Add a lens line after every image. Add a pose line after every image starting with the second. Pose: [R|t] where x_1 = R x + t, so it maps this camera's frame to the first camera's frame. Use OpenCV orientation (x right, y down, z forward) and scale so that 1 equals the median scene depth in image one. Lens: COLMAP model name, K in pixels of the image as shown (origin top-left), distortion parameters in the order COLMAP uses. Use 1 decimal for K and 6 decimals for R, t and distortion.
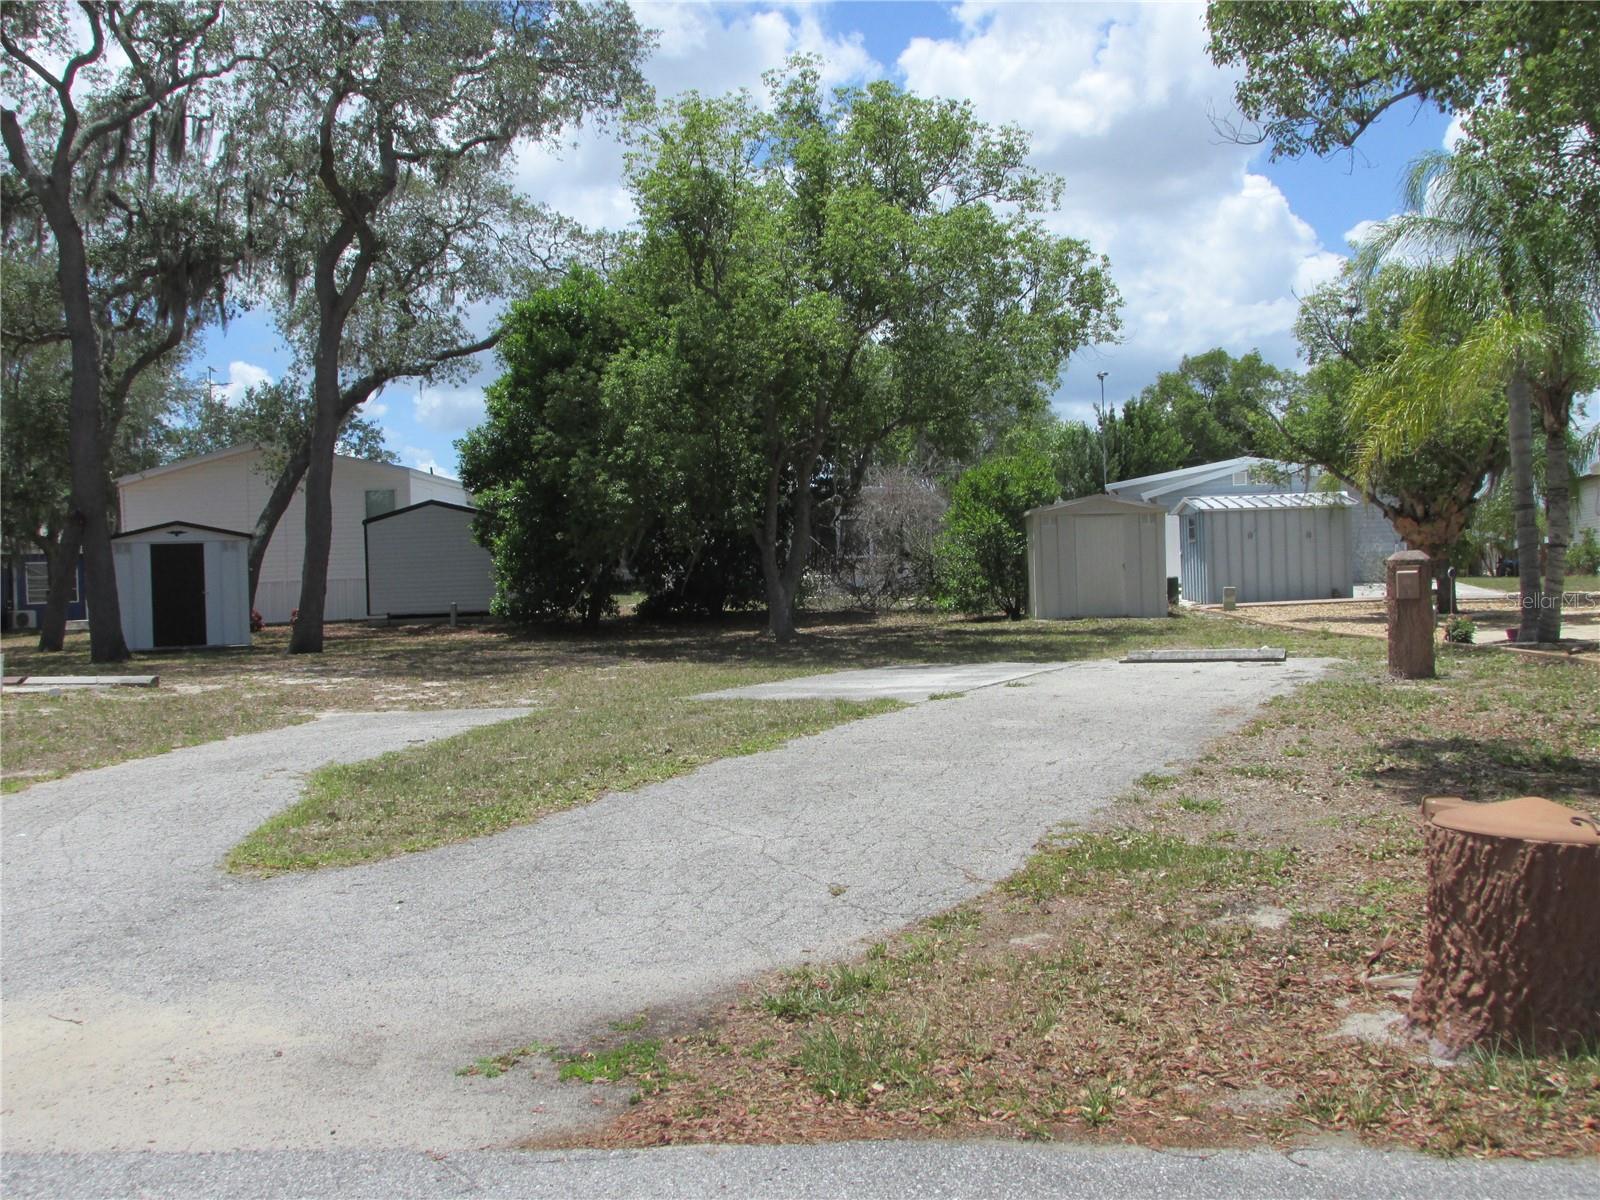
lens RADIAL K [[1625.9, 0, 799.6], [0, 1625.9, 599.7], [0, 0, 1]] dist [-0.048636, 0.000000]
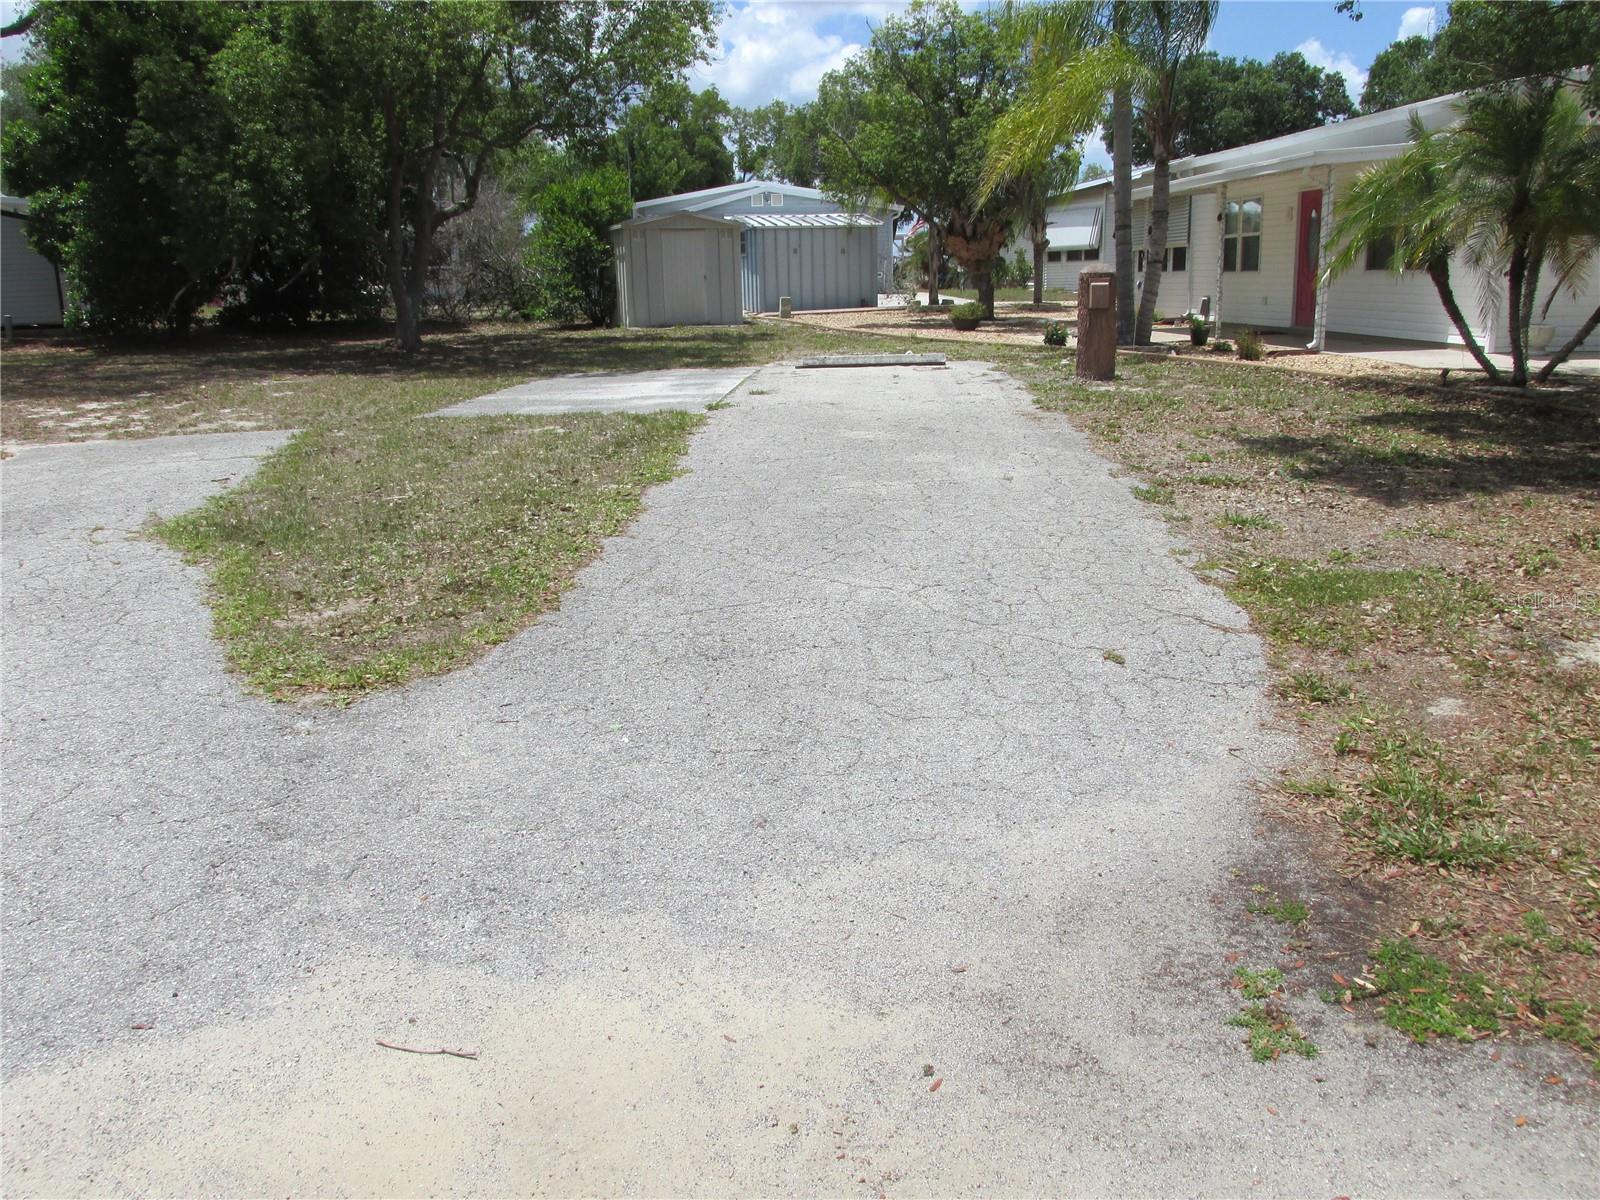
lens RADIAL K [[1361.9, 0, 804.3], [0, 1361.9, 593.0], [0, 0, 1]] dist [-0.023914, 0.004160]
pose [[0.931214, -0.075364, 0.356595, -0.088574], [0.000810, 0.978814, 0.204752, -0.000096], [-0.364471, -0.190379, 0.911546, 0.095858]]
